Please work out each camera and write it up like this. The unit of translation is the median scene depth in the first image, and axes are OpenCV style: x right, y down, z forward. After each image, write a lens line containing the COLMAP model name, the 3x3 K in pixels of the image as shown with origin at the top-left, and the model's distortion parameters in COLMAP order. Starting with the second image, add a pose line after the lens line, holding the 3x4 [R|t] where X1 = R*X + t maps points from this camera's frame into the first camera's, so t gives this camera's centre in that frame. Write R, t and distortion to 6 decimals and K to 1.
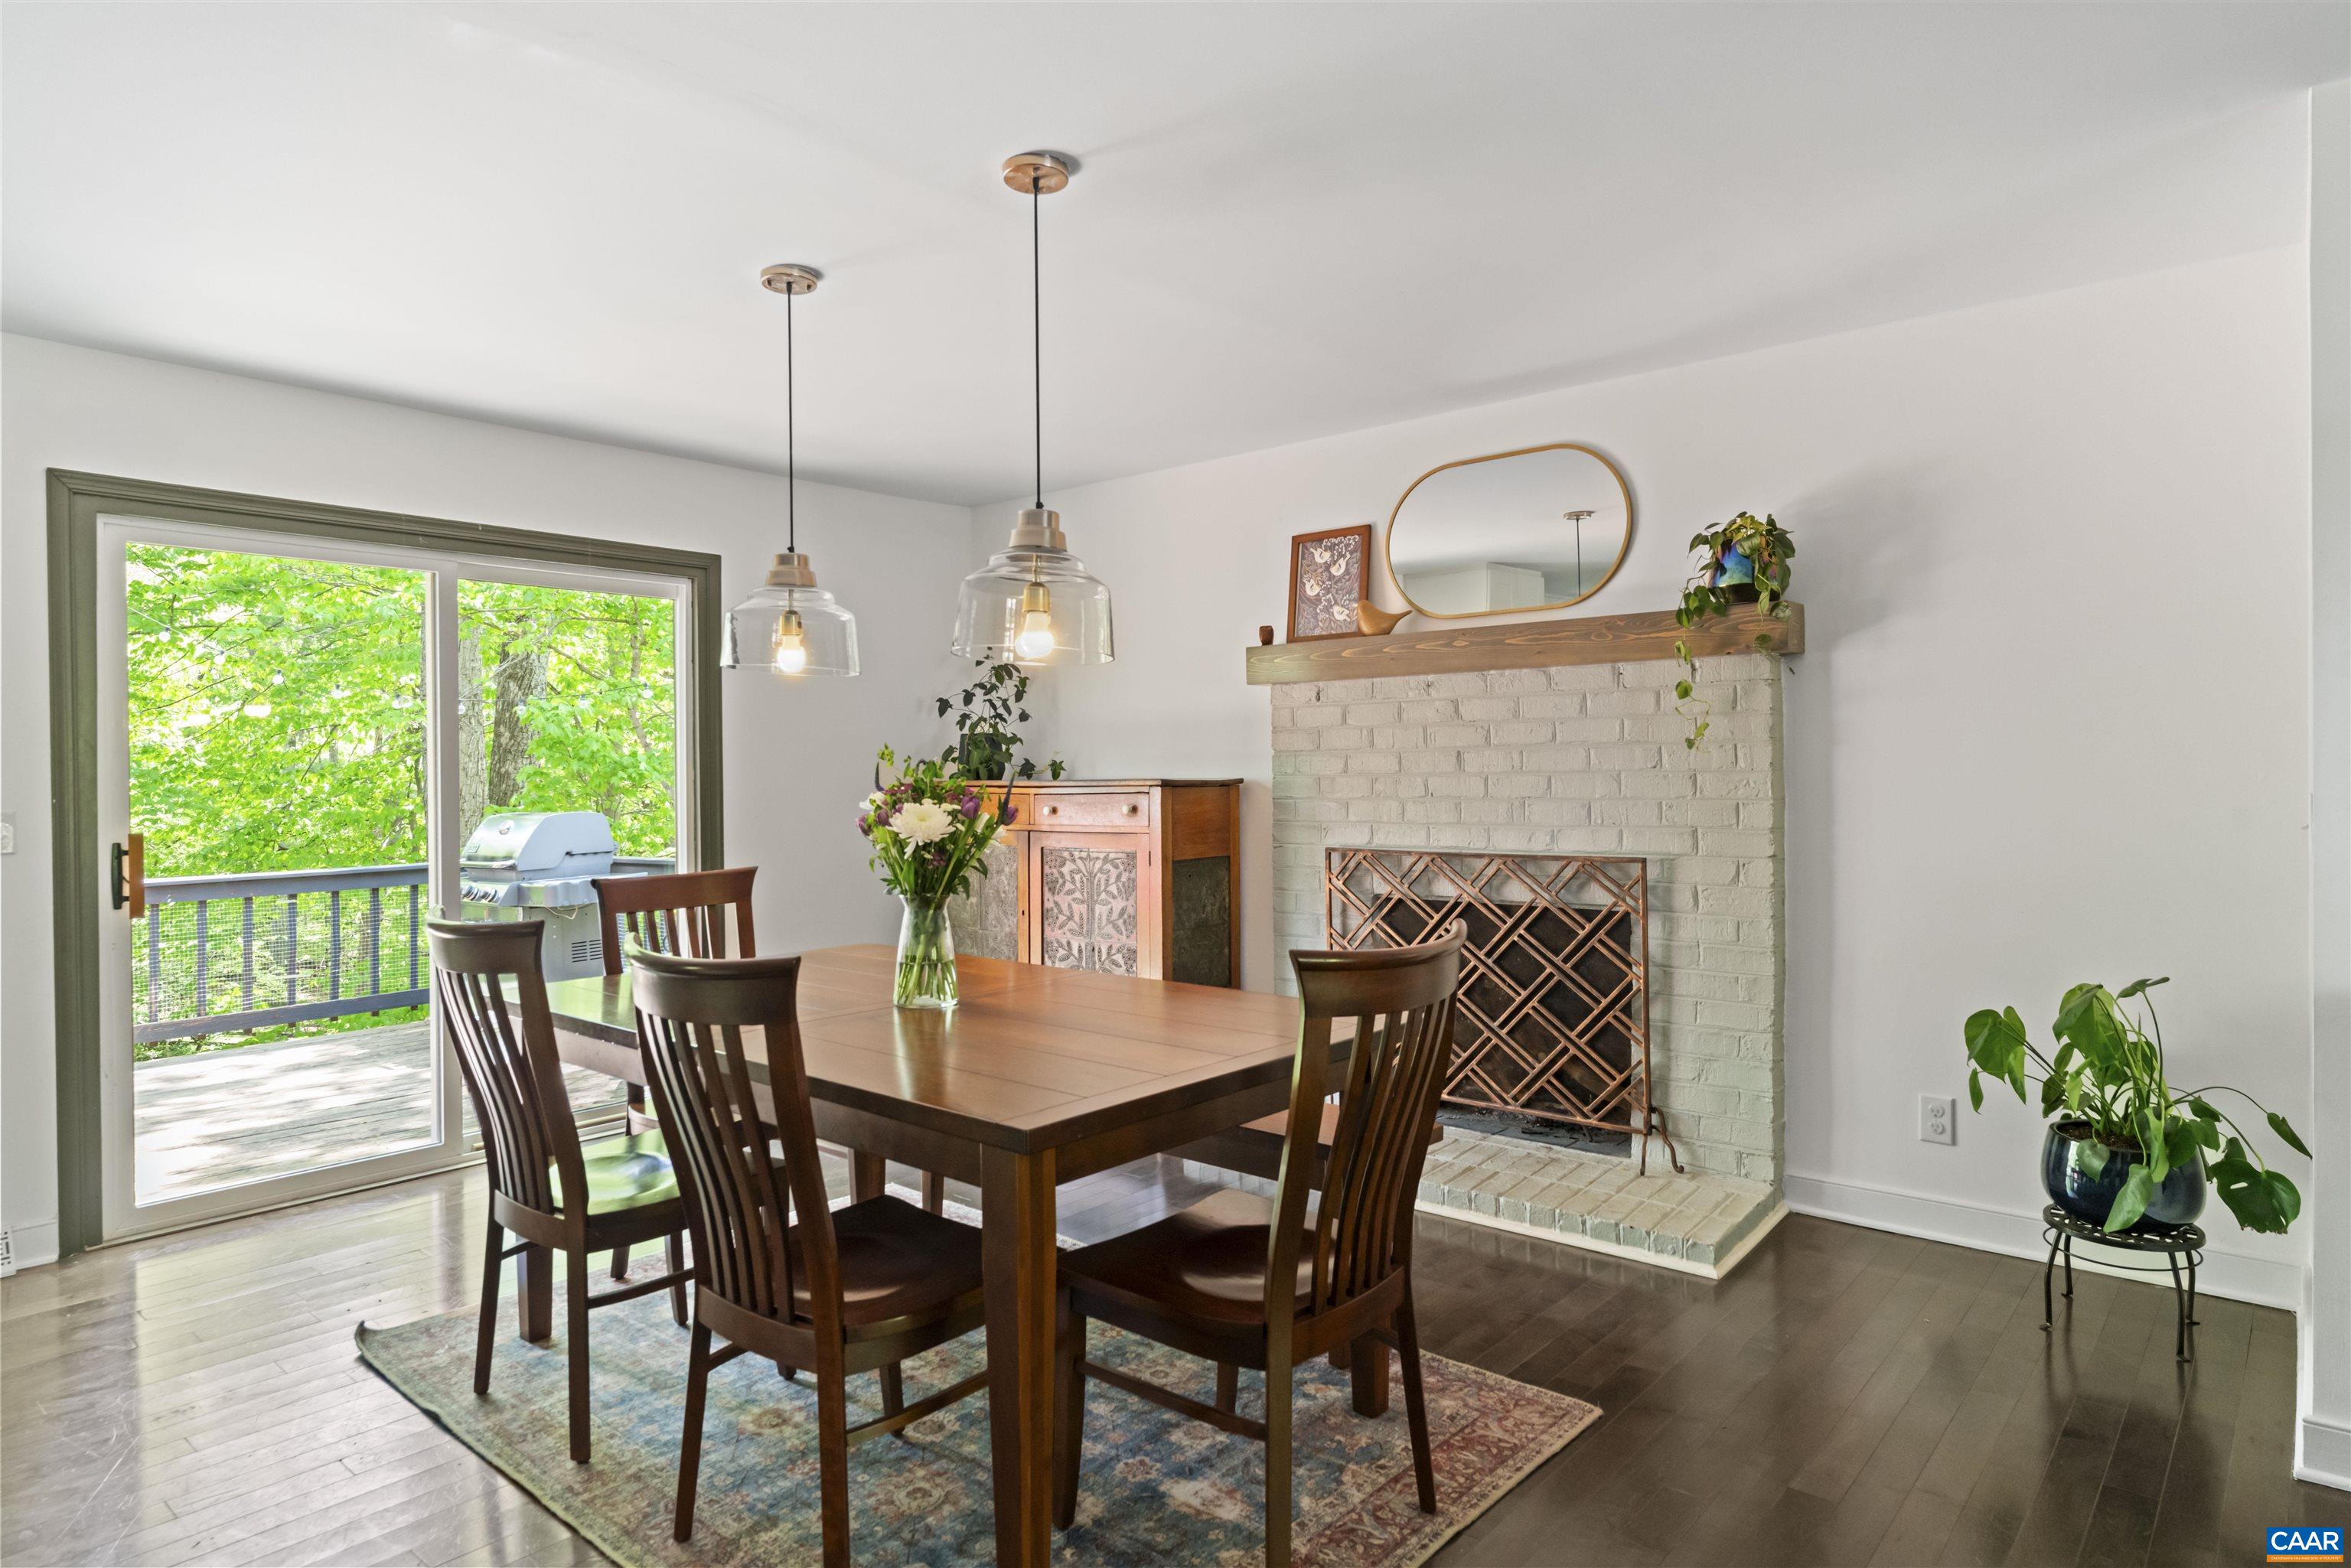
lens RADIAL K [[1329.8, 0, 1172.9], [0, 1329.8, 785.6], [0, 0, 1]] dist [0.001449, 0.000146]
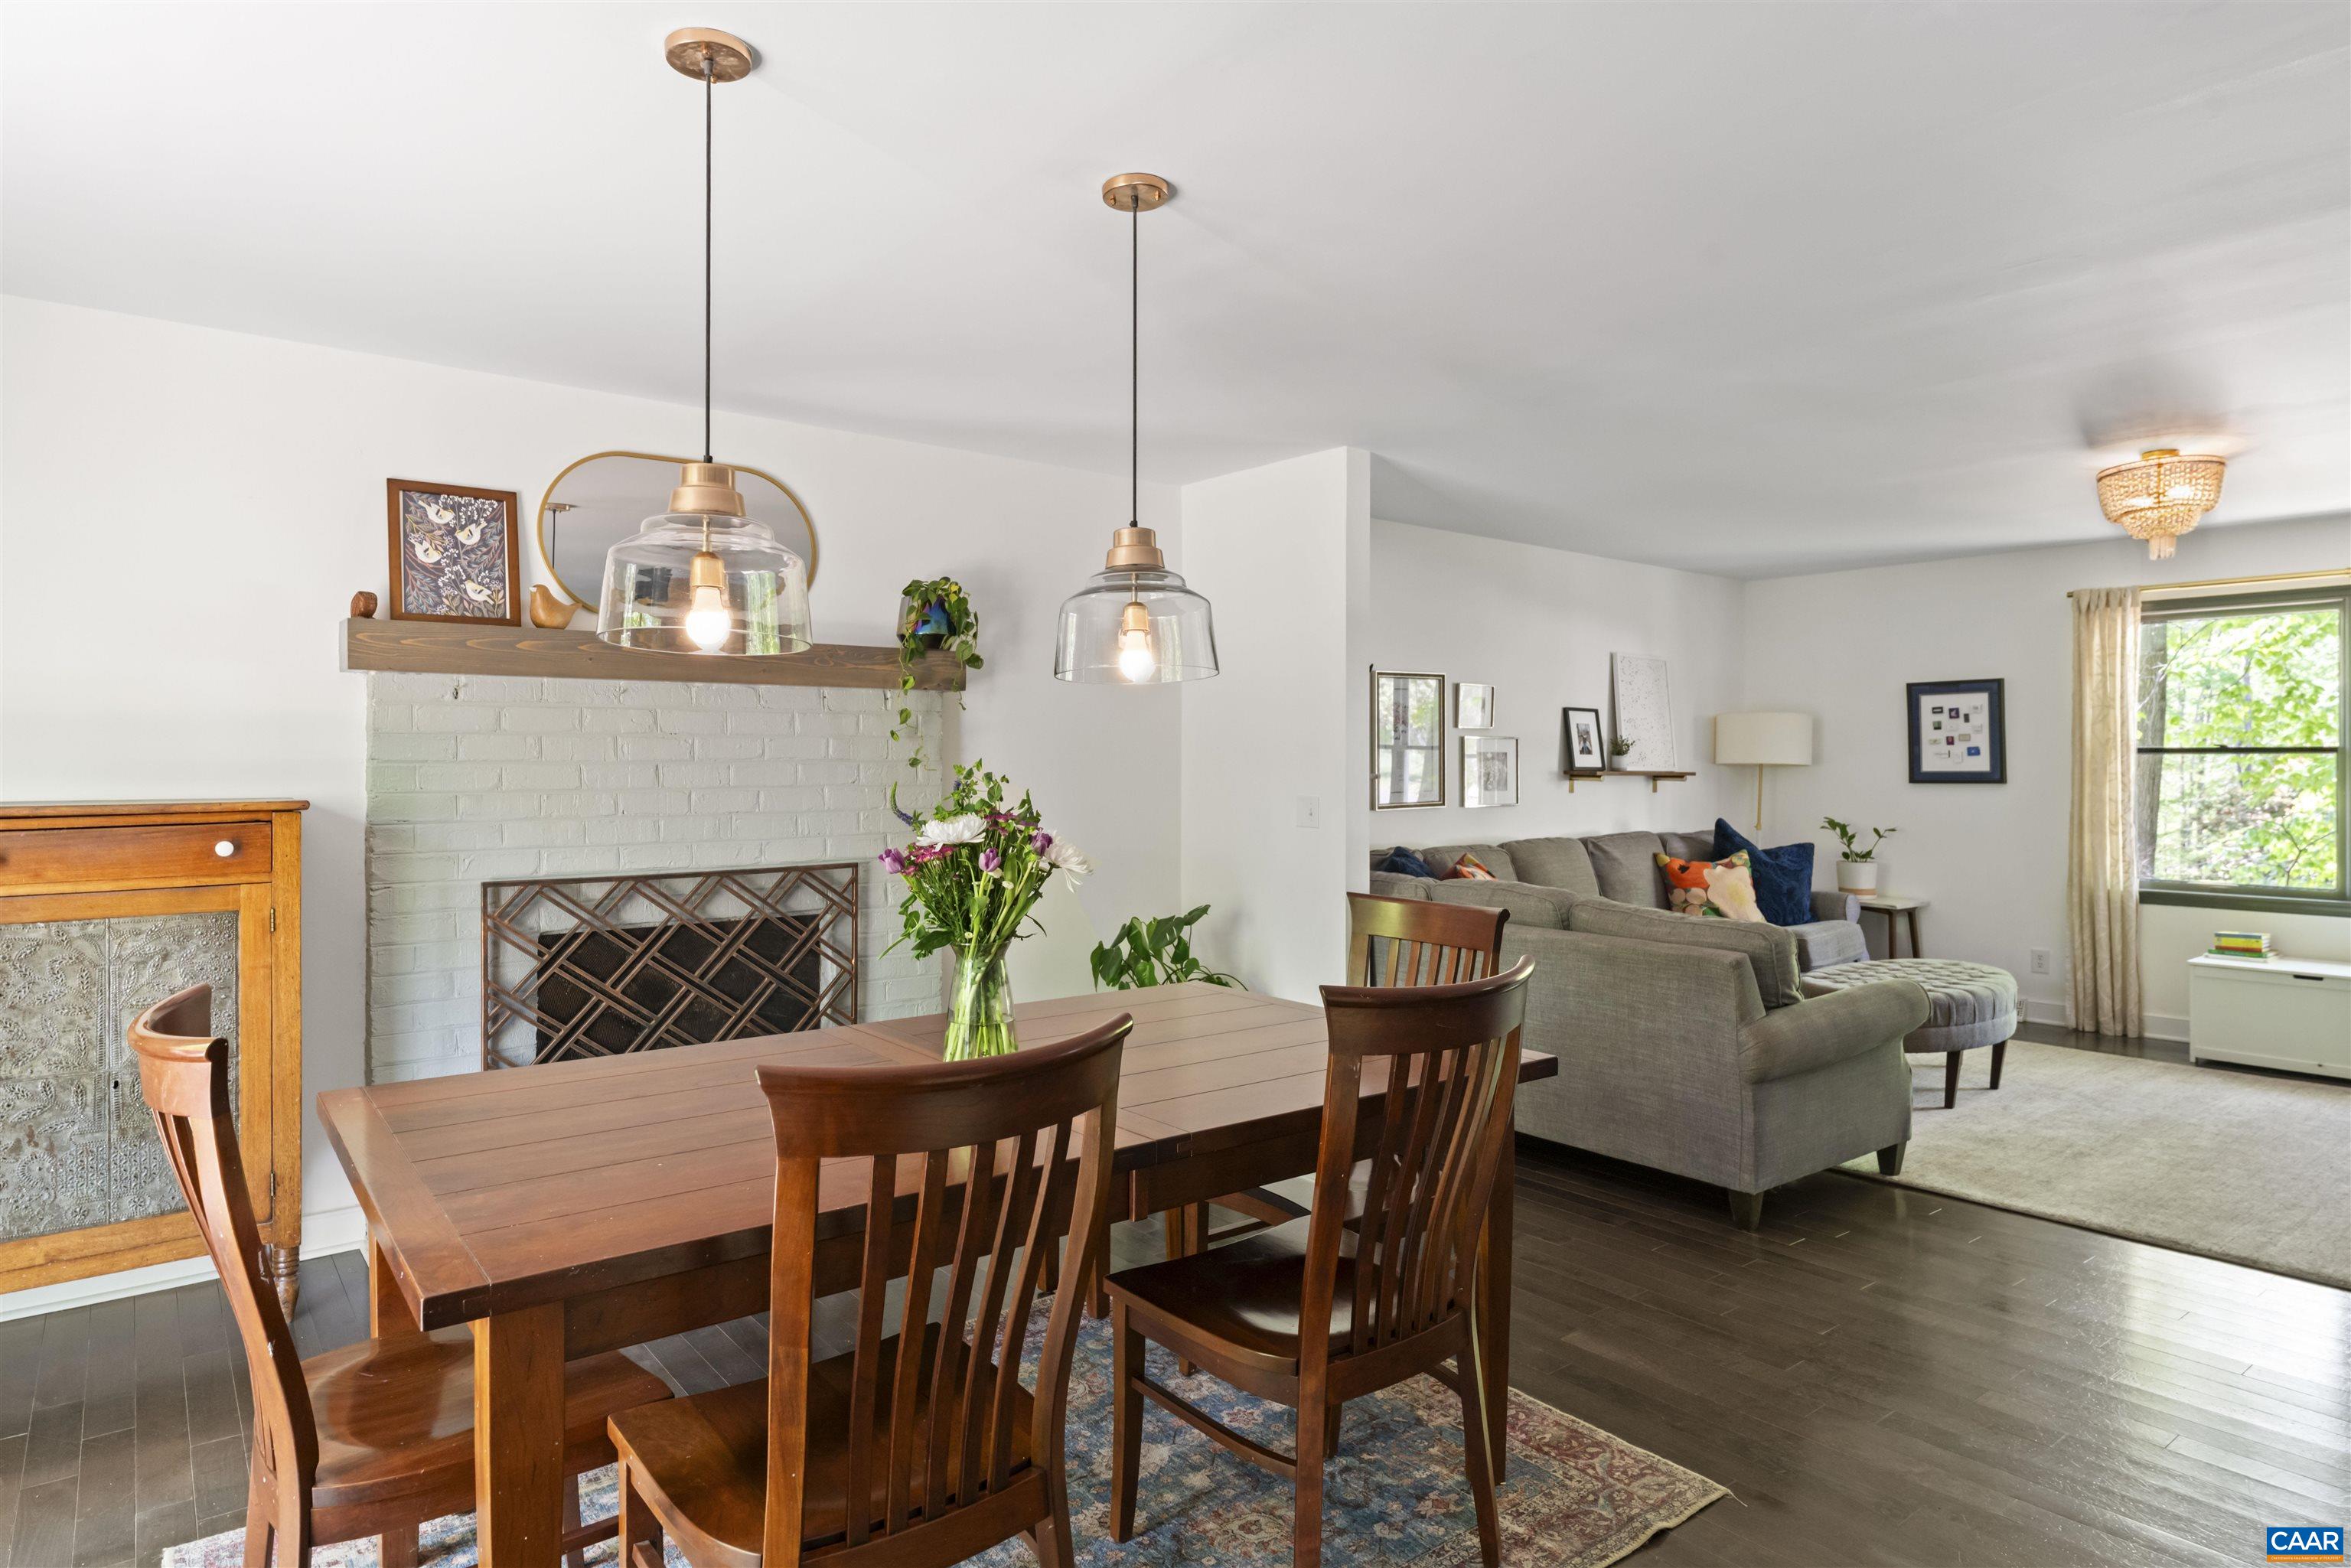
lens RADIAL K [[1329.8, 0, 1173.4], [0, 1329.8, 771.4], [0, 0, 1]] dist [0.001449, 0.000146]
pose [[0.201386, 0.006945, 0.979487, -0.602607], [0.013100, 0.999866, -0.009783, -0.007249], [-0.979424, 0.014801, 0.201268, 0.439107]]
